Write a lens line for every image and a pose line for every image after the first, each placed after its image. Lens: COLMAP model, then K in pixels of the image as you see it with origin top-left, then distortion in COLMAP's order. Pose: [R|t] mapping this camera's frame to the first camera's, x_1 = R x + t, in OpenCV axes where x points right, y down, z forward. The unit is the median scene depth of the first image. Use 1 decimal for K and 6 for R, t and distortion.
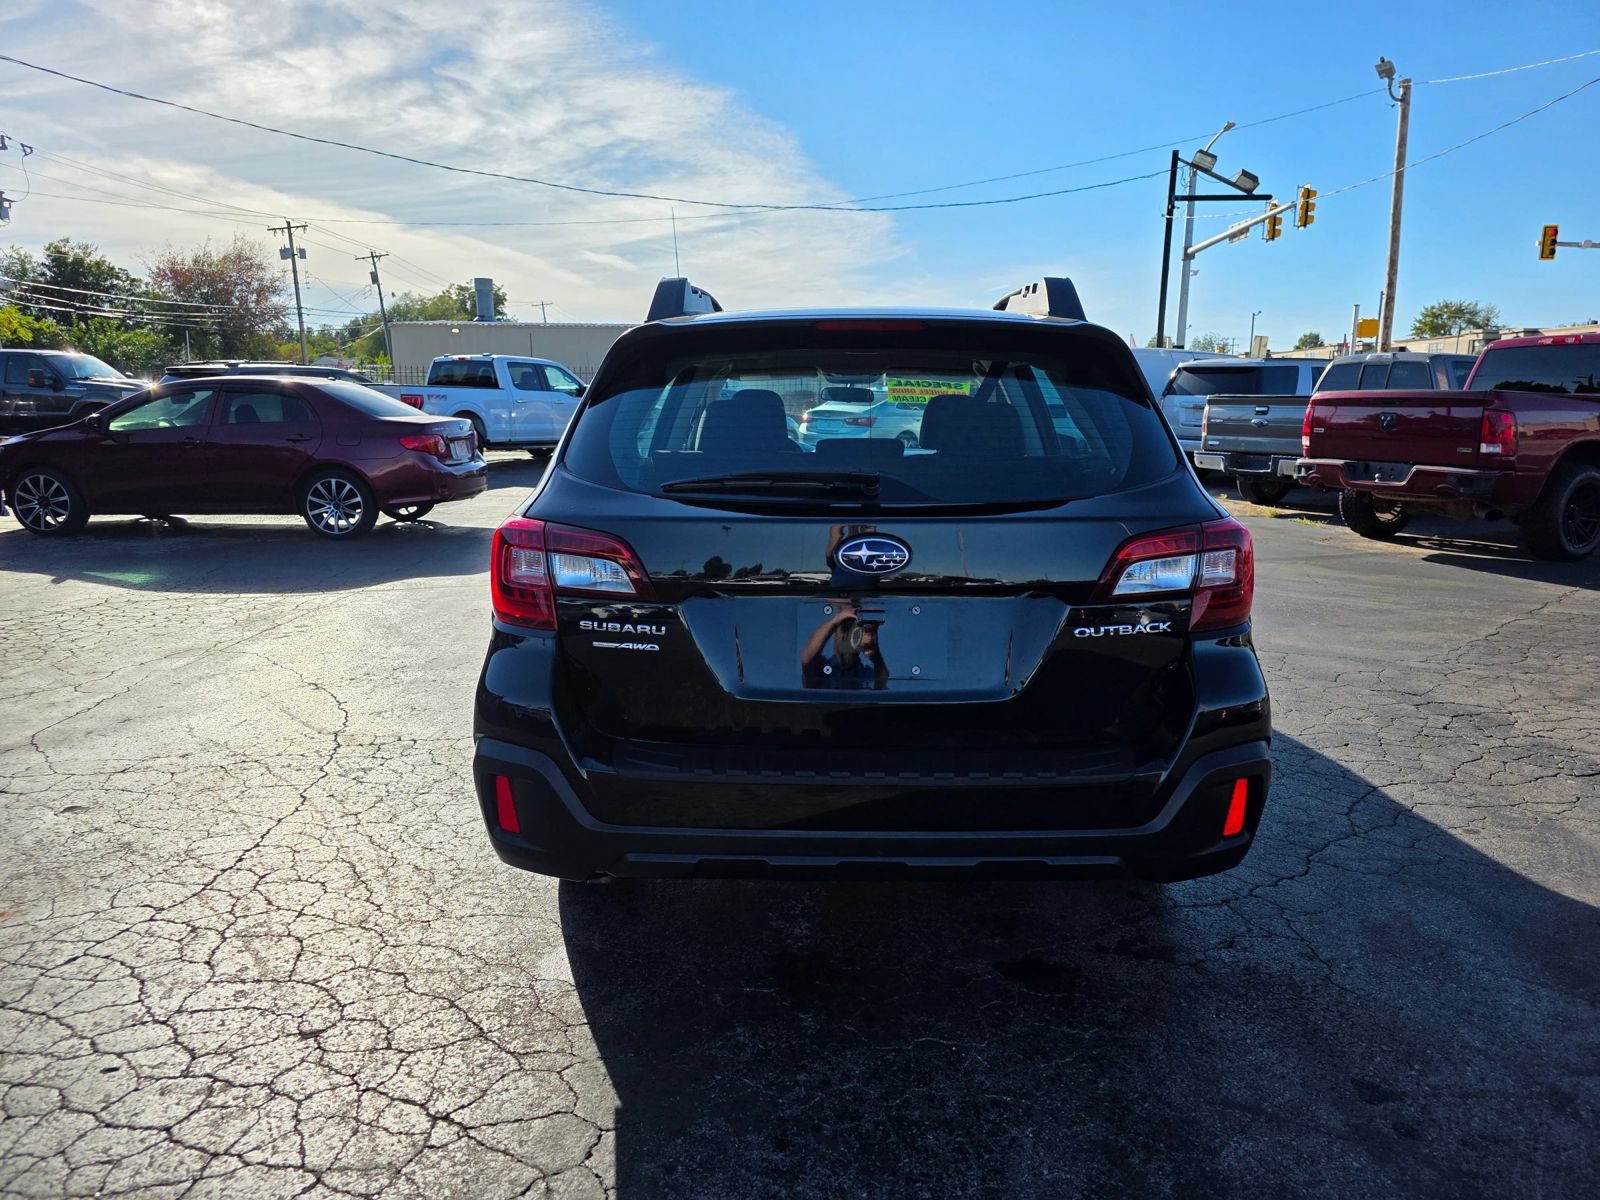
lens RADIAL K [[1079.3, 0, 821.7], [0, 1079.3, 596.3], [0, 0, 1]] dist [0.040050, -0.037569]
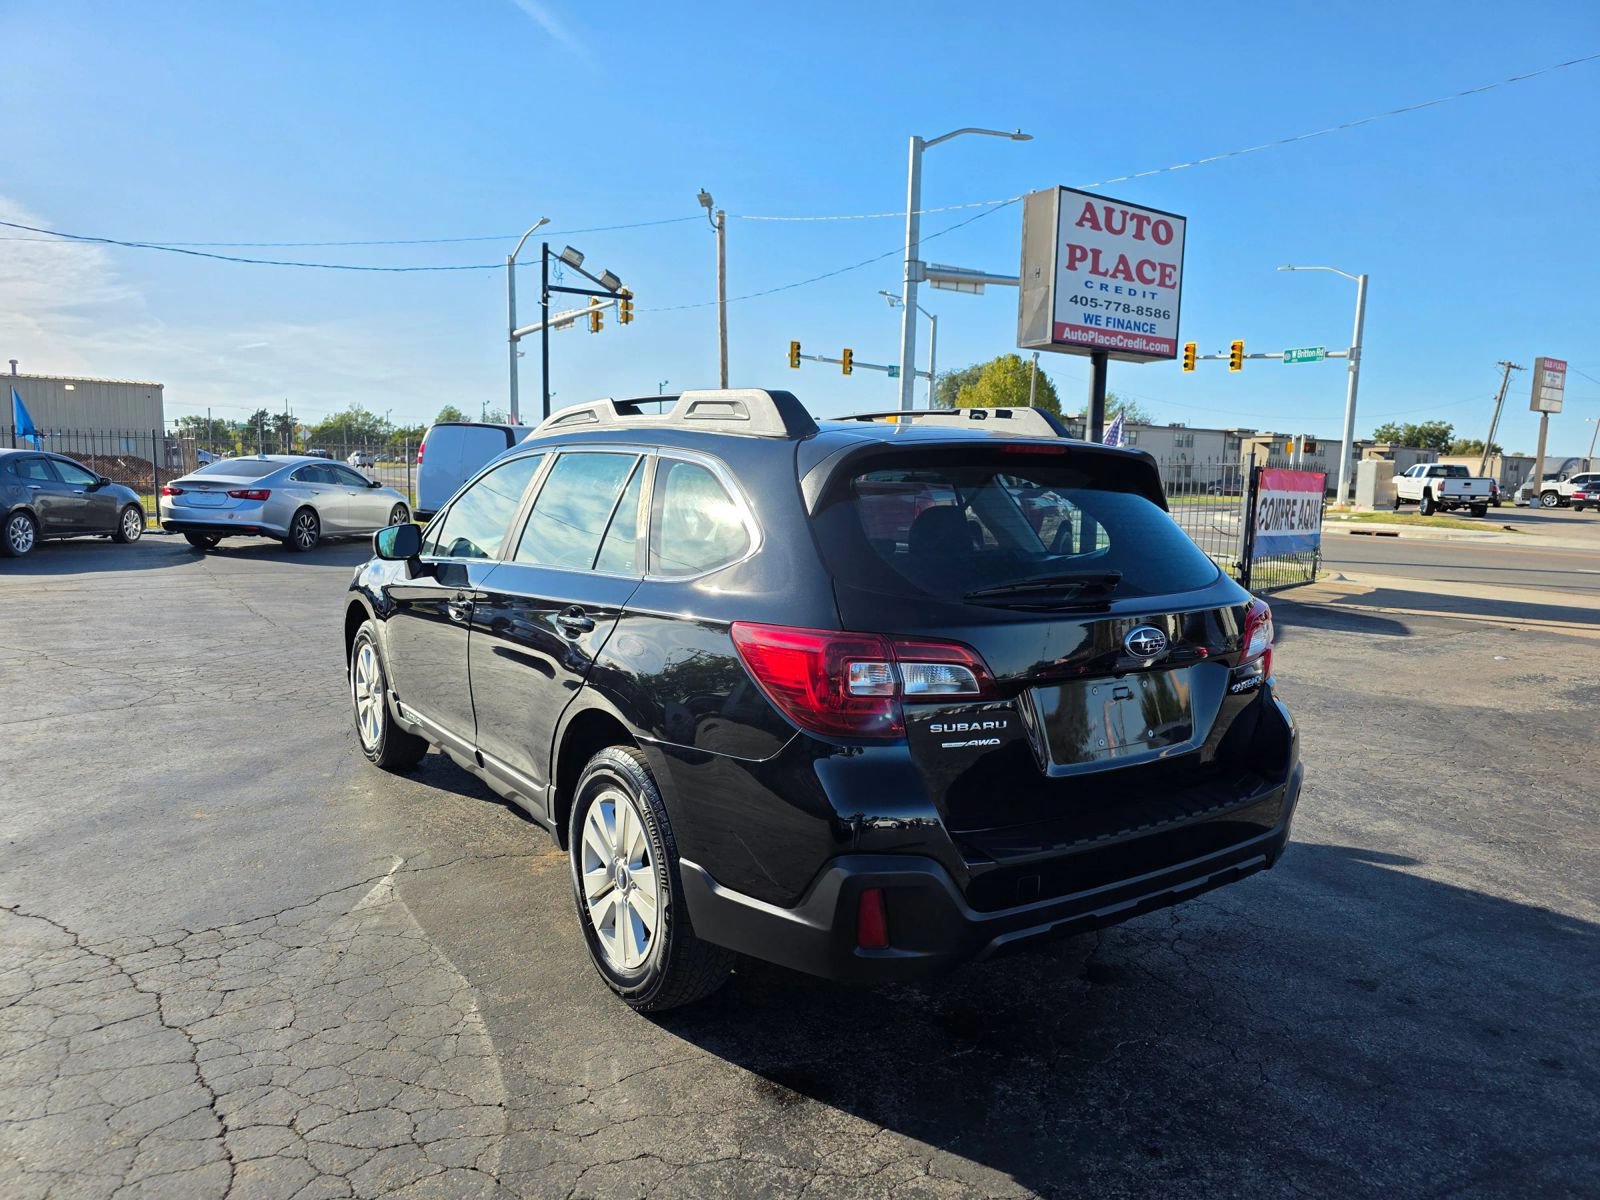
lens RADIAL K [[1079.3, 0, 808.9], [0, 1079.3, 612.1], [0, 0, 1]] dist [0.040050, -0.037569]
pose [[0.811906, -0.057539, 0.580946, -0.098366], [0.086846, 0.995962, -0.022729, -0.007746], [-0.577292, 0.068907, 0.813625, 0.022631]]
